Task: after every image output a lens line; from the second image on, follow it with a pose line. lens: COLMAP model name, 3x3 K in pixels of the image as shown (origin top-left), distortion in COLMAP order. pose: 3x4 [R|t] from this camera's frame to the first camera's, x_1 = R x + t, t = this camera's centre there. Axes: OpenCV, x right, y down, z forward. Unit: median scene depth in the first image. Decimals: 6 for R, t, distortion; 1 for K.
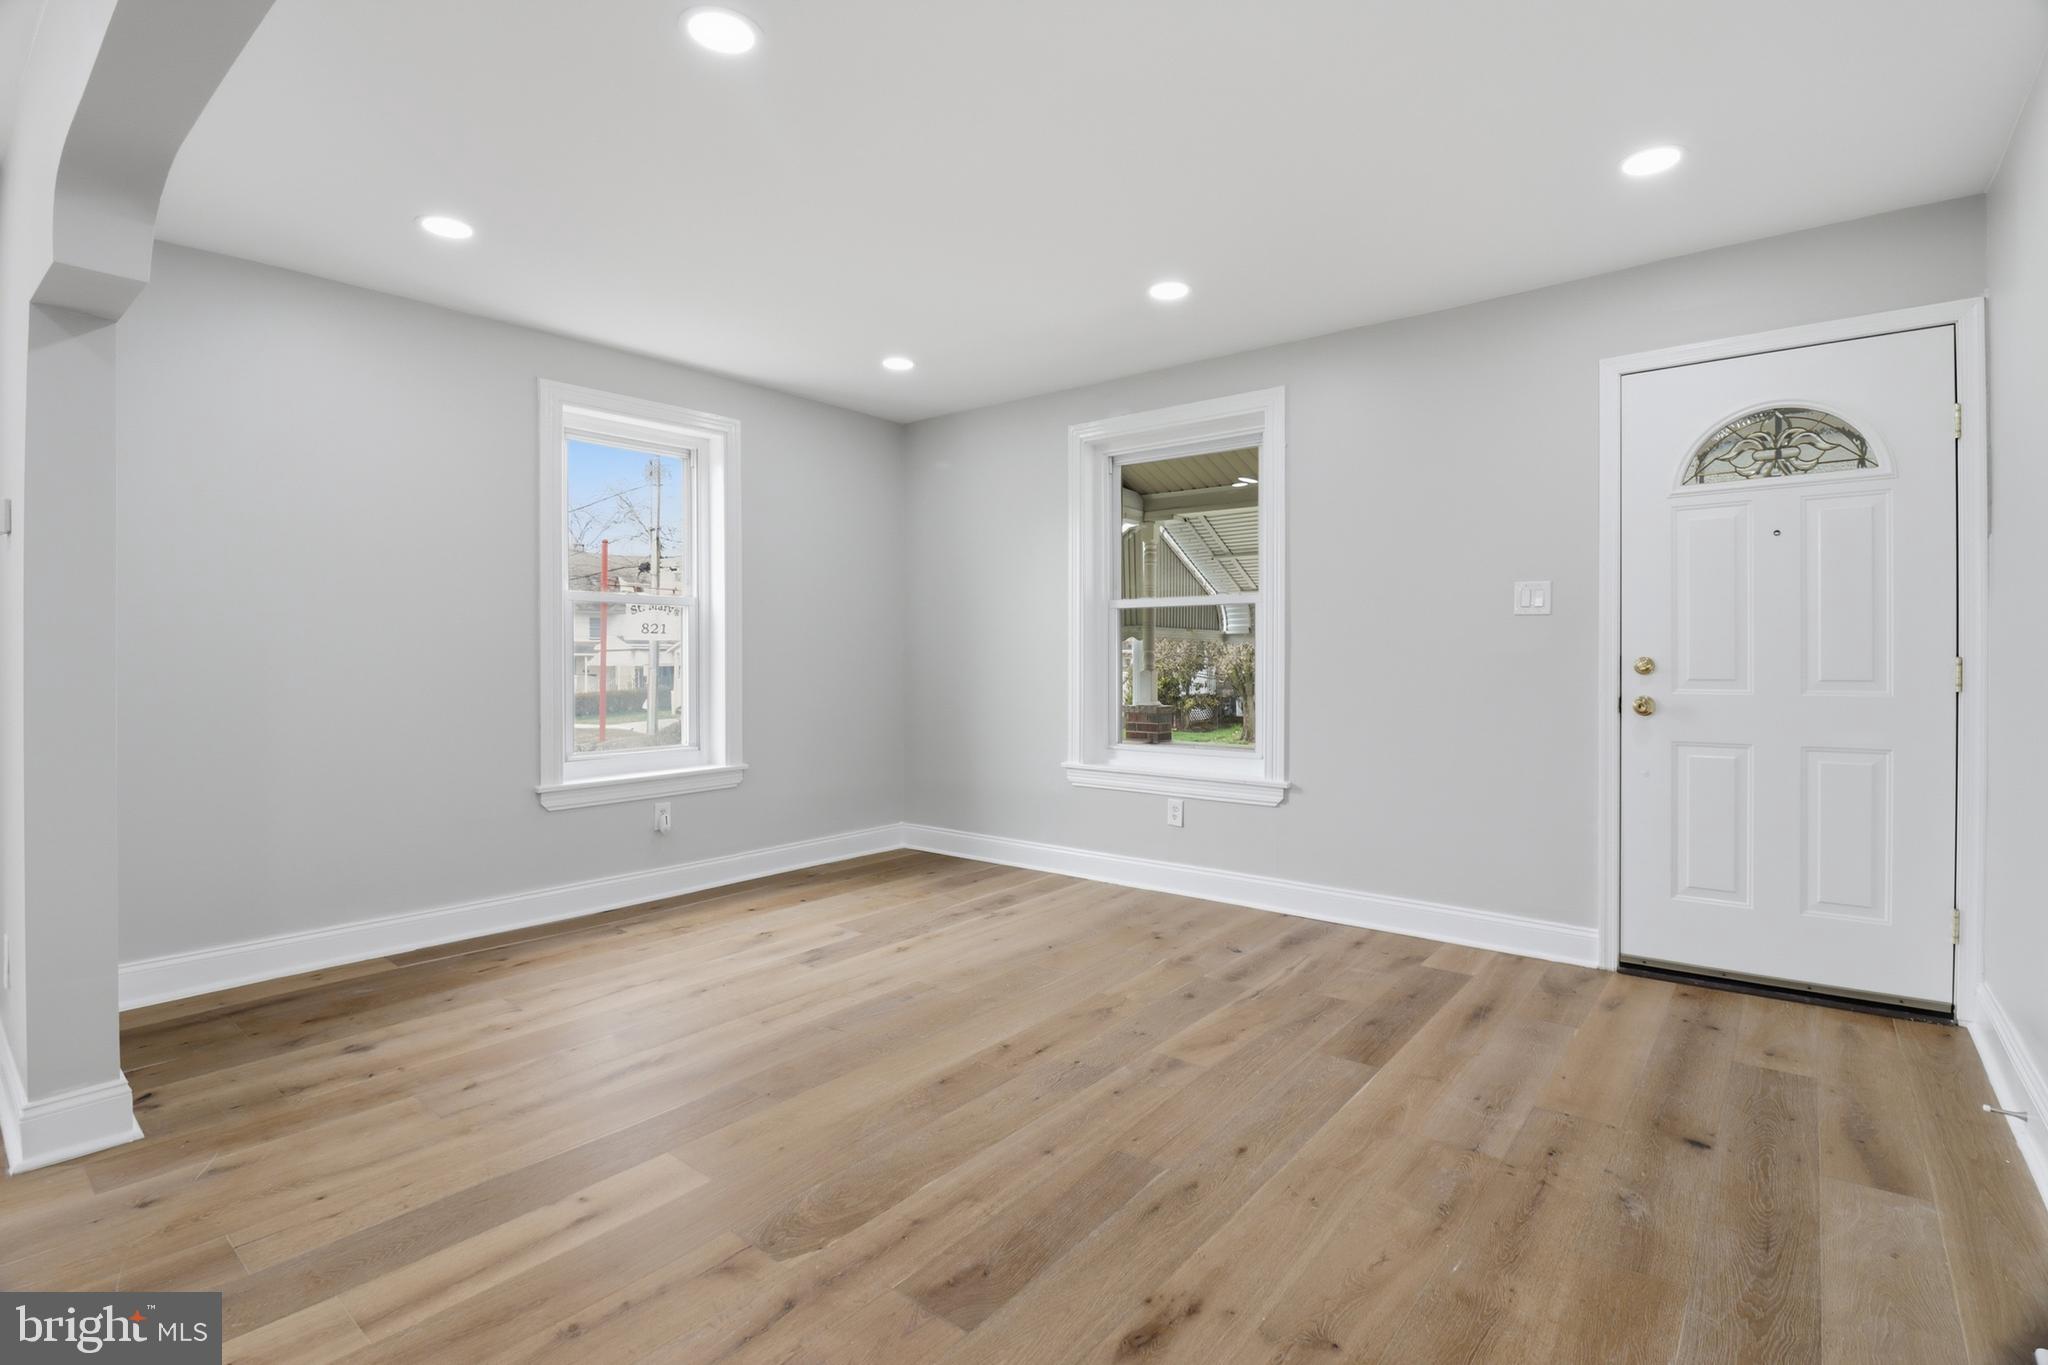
lens RADIAL K [[960.3, 0, 1035.3], [0, 960.3, 665.6], [0, 0, 1]] dist [0.002311, -0.014188]
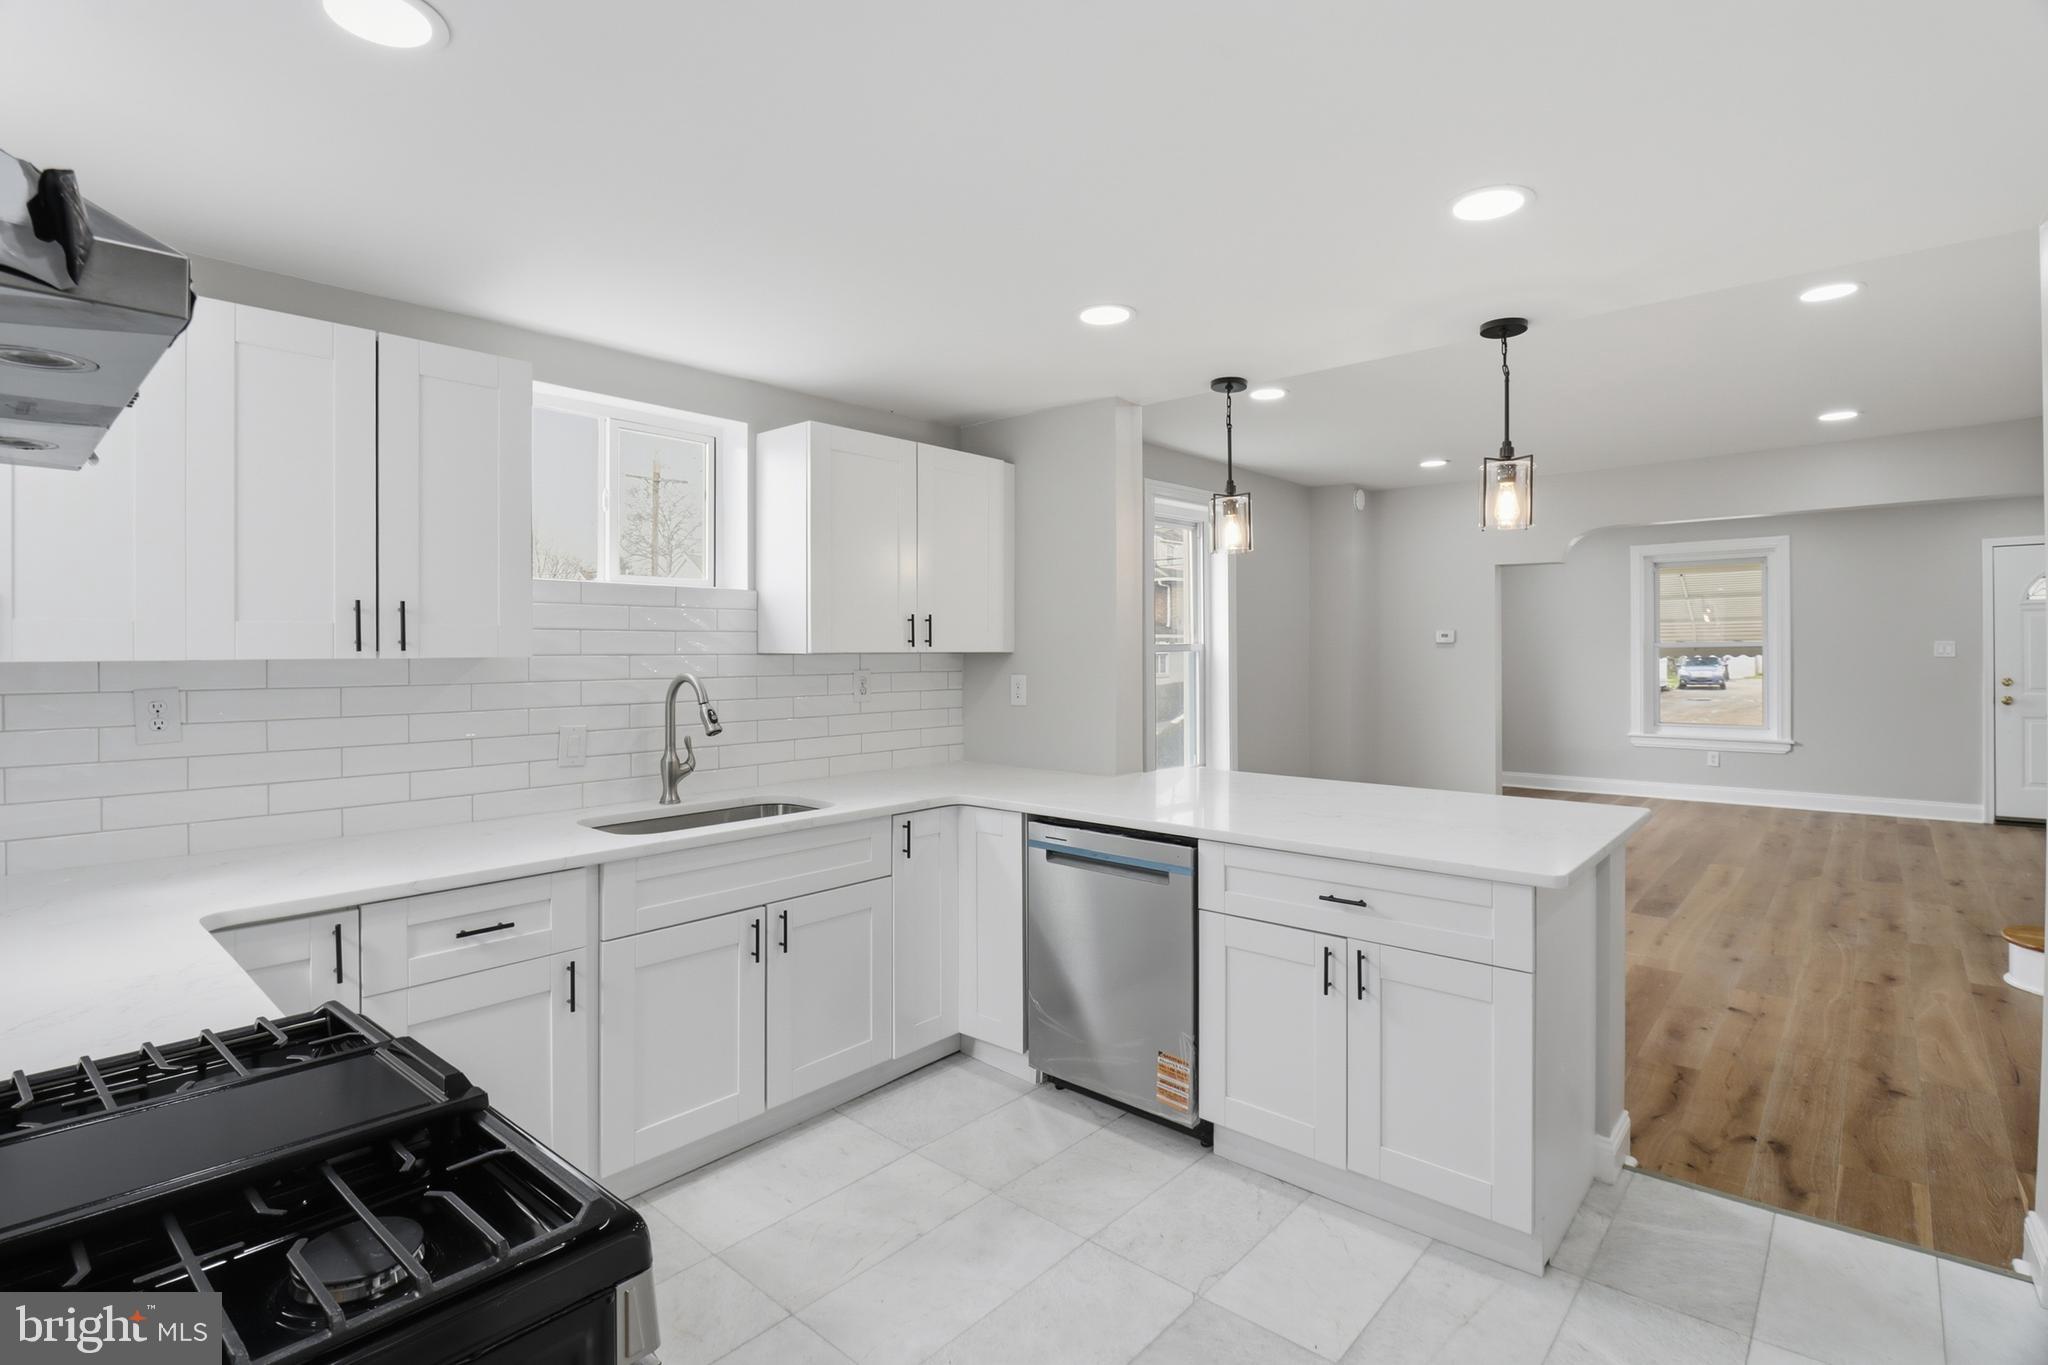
lens RADIAL K [[960.3, 0, 1030.2], [0, 960.3, 652.3], [0, 0, 1]] dist [0.002311, -0.014188]
pose [[0.998701, -0.007813, -0.050342, -1.455366], [0.007586, 0.999960, -0.004687, -0.073184], [0.050377, 0.004299, 0.998721, -1.244654]]
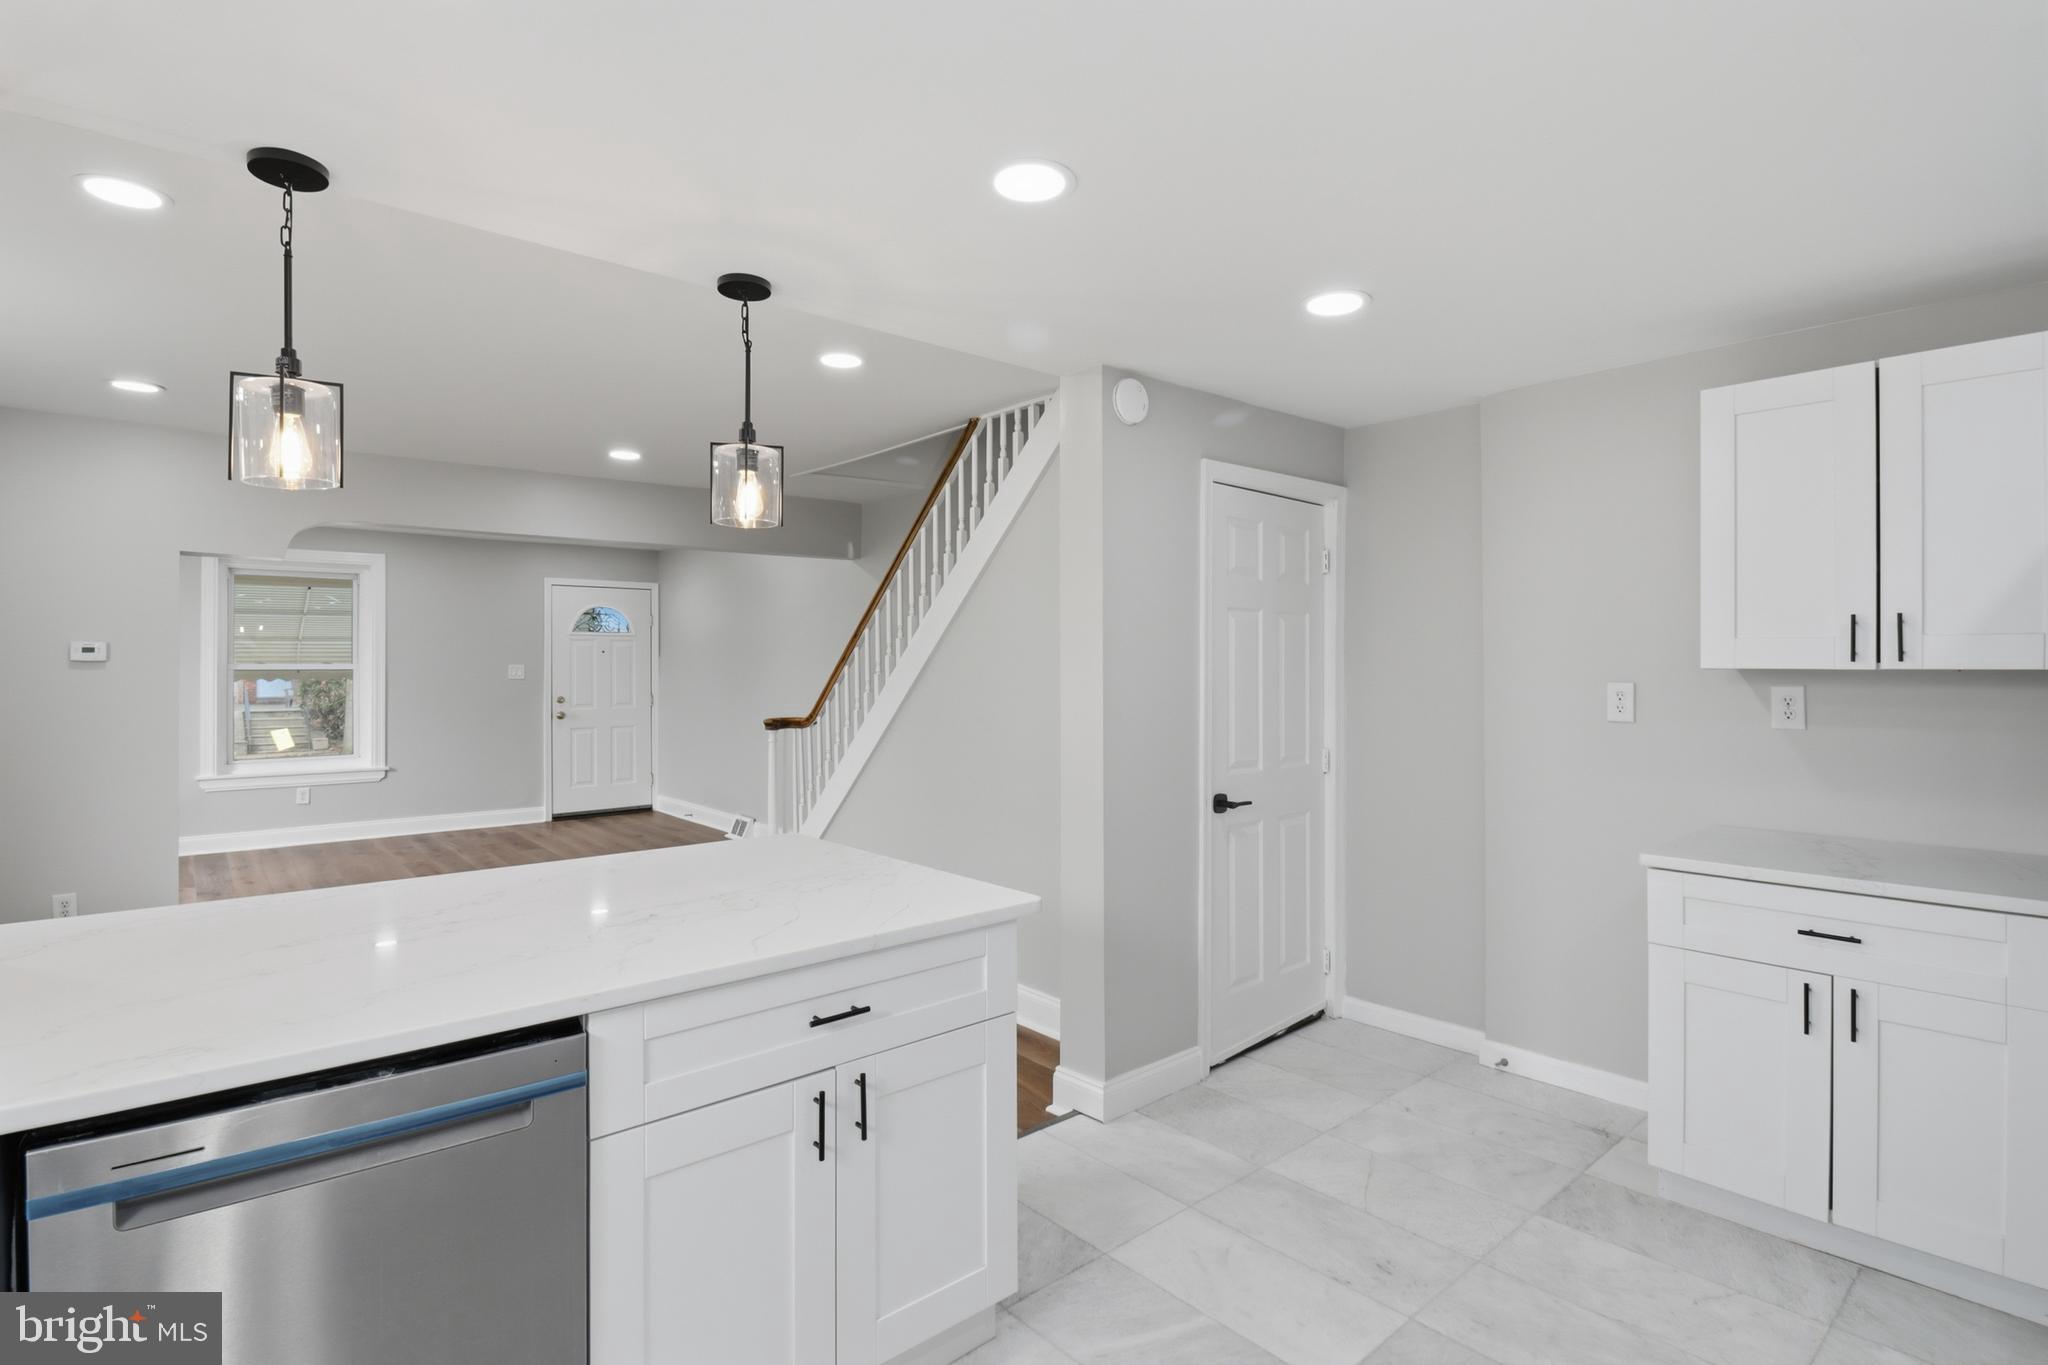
lens RADIAL K [[997.0, 0, 1047.4], [0, 997.0, 658.8], [0, 0, 1]] dist [-0.006487, -0.009072]
pose [[0.172614, 0.005889, 0.984972, -1.756658], [0.009468, 0.999926, -0.007638, -0.076458], [-0.984944, 0.010644, 0.172546, -0.743338]]
